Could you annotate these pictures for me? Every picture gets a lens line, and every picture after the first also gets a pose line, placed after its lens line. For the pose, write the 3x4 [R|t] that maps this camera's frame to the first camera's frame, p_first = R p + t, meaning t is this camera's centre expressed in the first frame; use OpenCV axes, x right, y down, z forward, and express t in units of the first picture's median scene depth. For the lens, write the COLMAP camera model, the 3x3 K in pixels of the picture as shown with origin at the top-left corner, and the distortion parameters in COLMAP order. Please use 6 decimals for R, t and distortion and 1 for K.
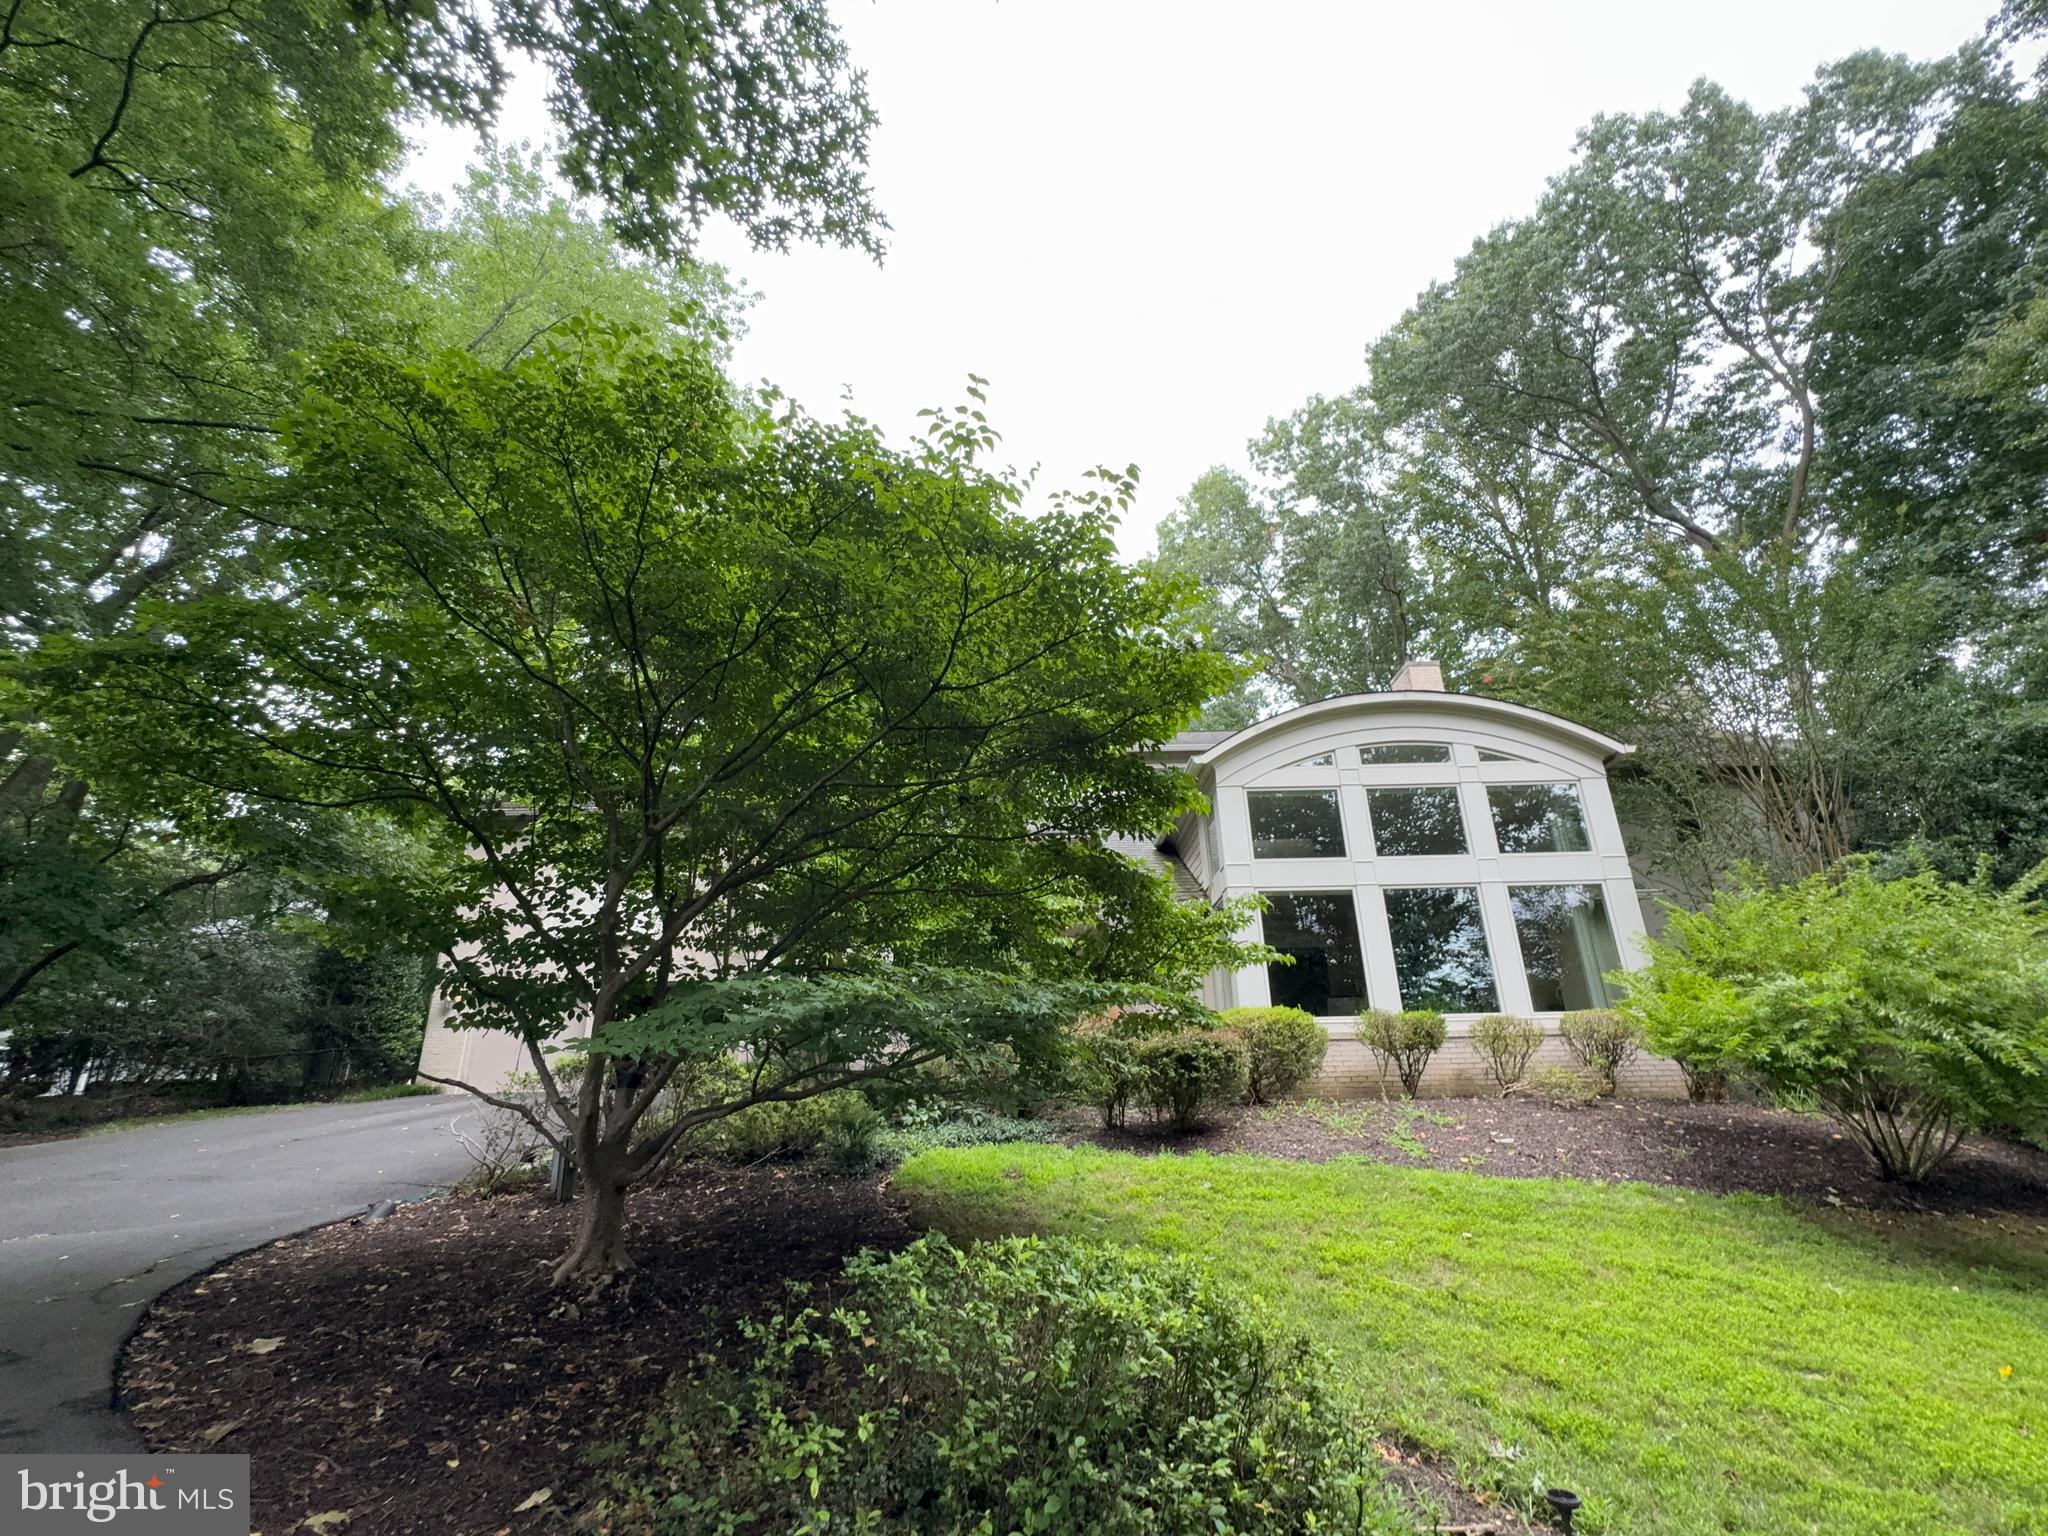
lens RADIAL K [[895.6, 0, 1017.6], [0, 895.6, 768.5], [0, 0, 1]] dist [0.000760, -0.000009]
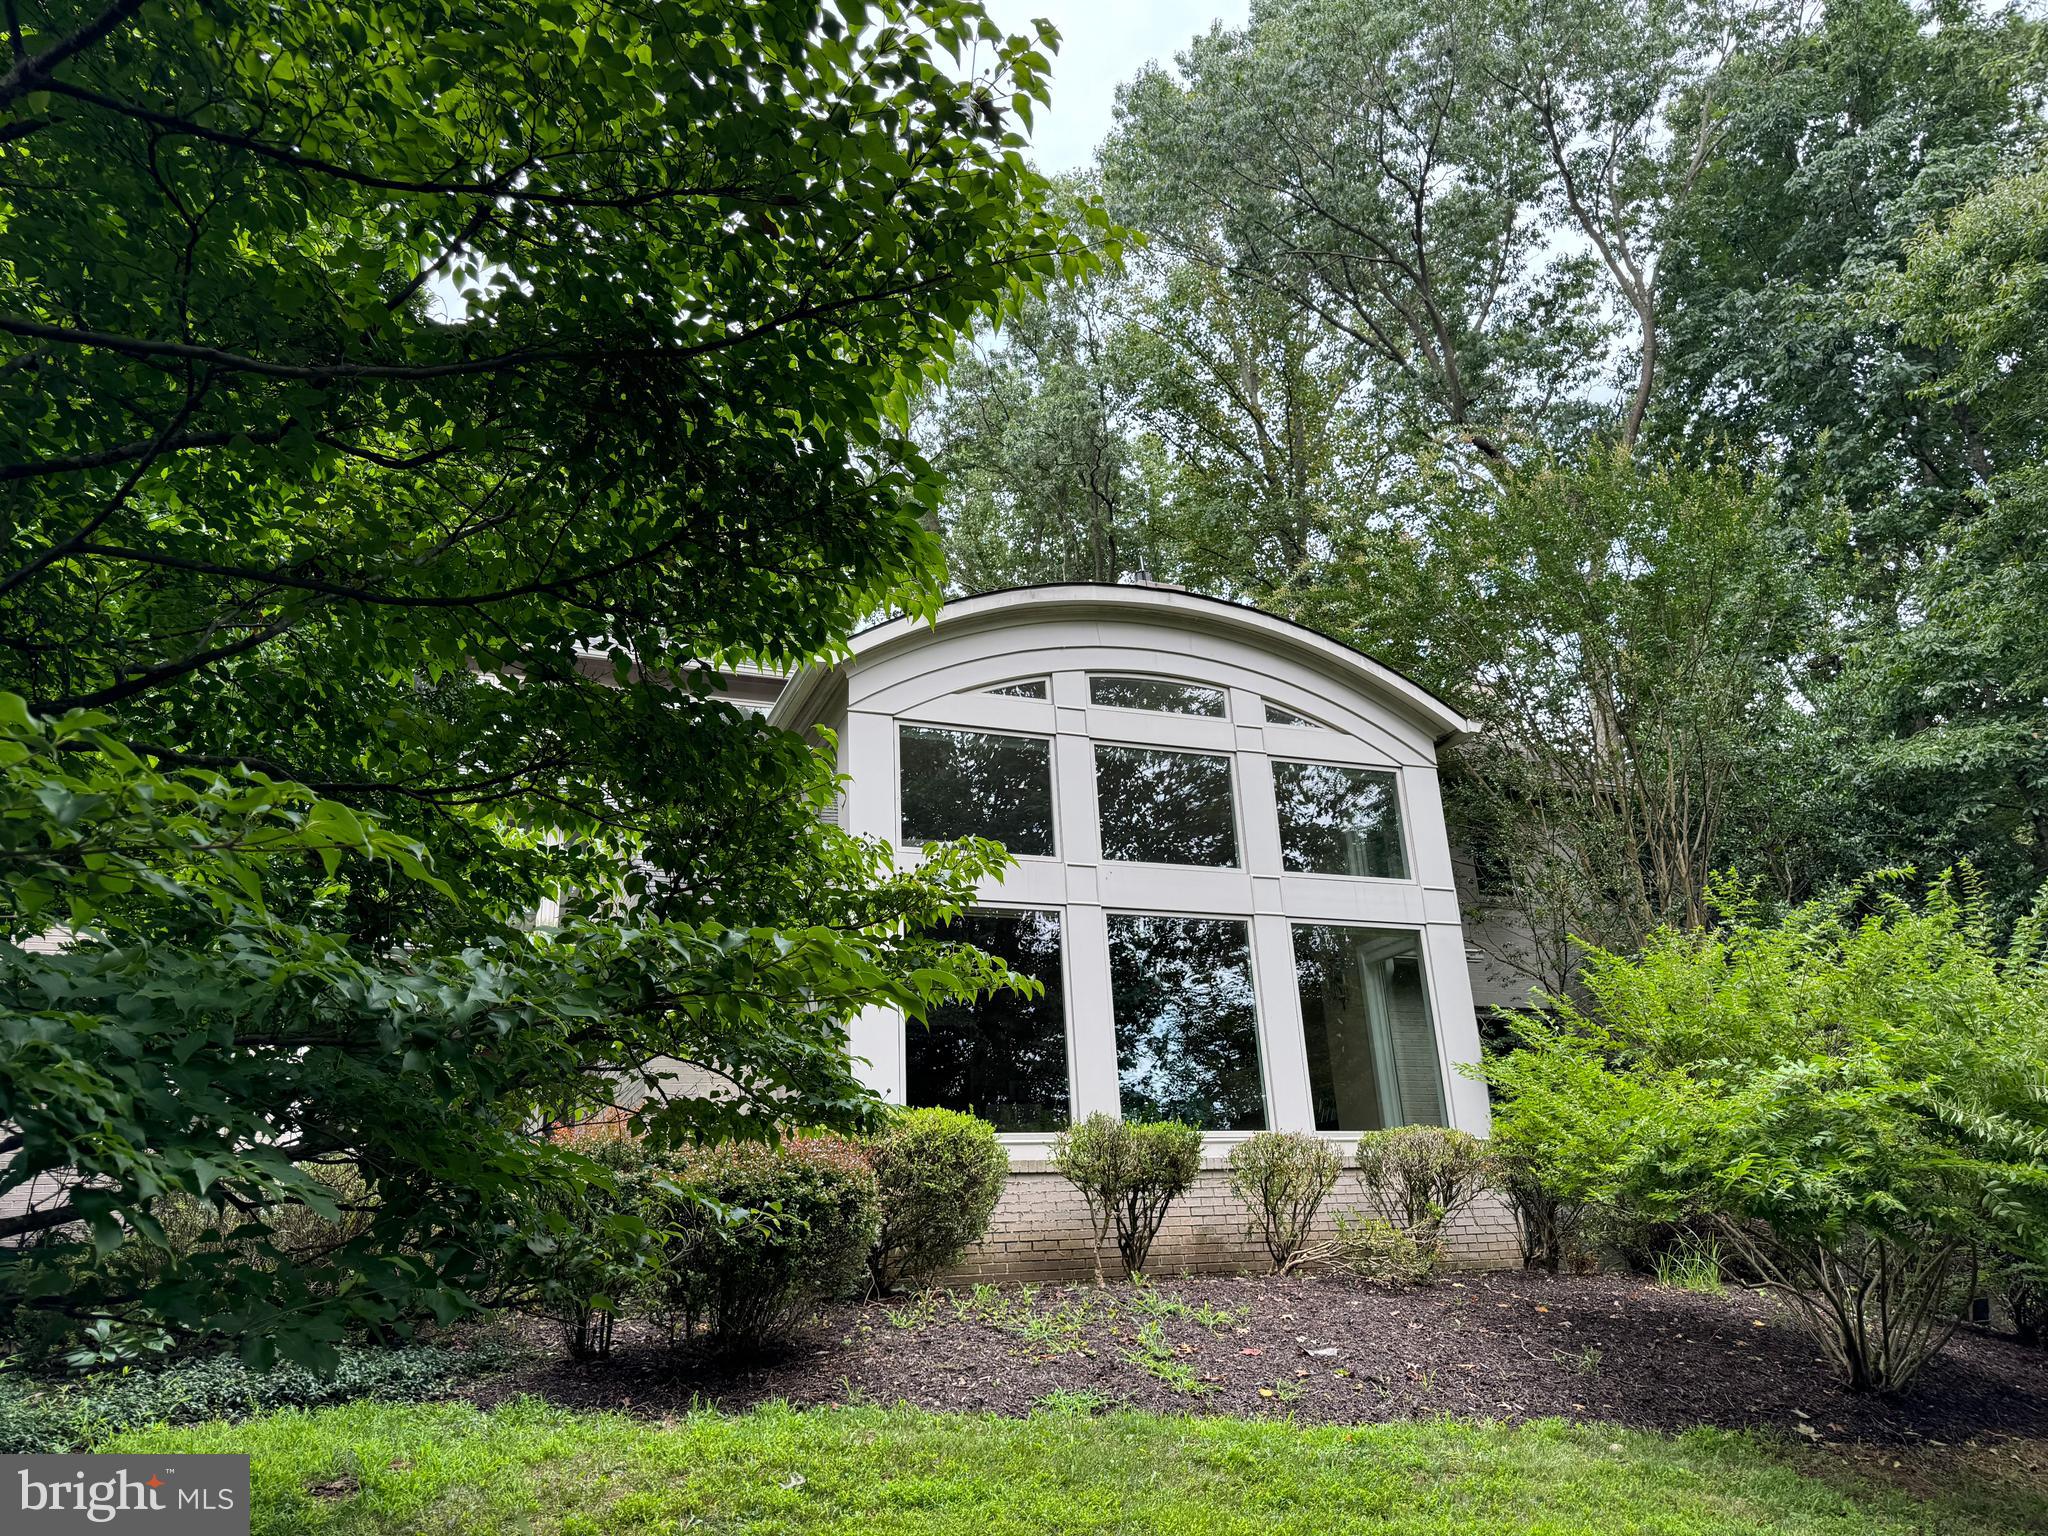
lens RADIAL K [[1443.4, 0, 1024.1], [0, 1443.4, 755.3], [0, 0, 1]] dist [0.041650, -0.039291]
pose [[0.923976, 0.107506, 0.367030, 0.004125], [-0.108325, 0.993945, -0.018434, 0.063954], [-0.366789, -0.022726, 0.930026, 0.179185]]
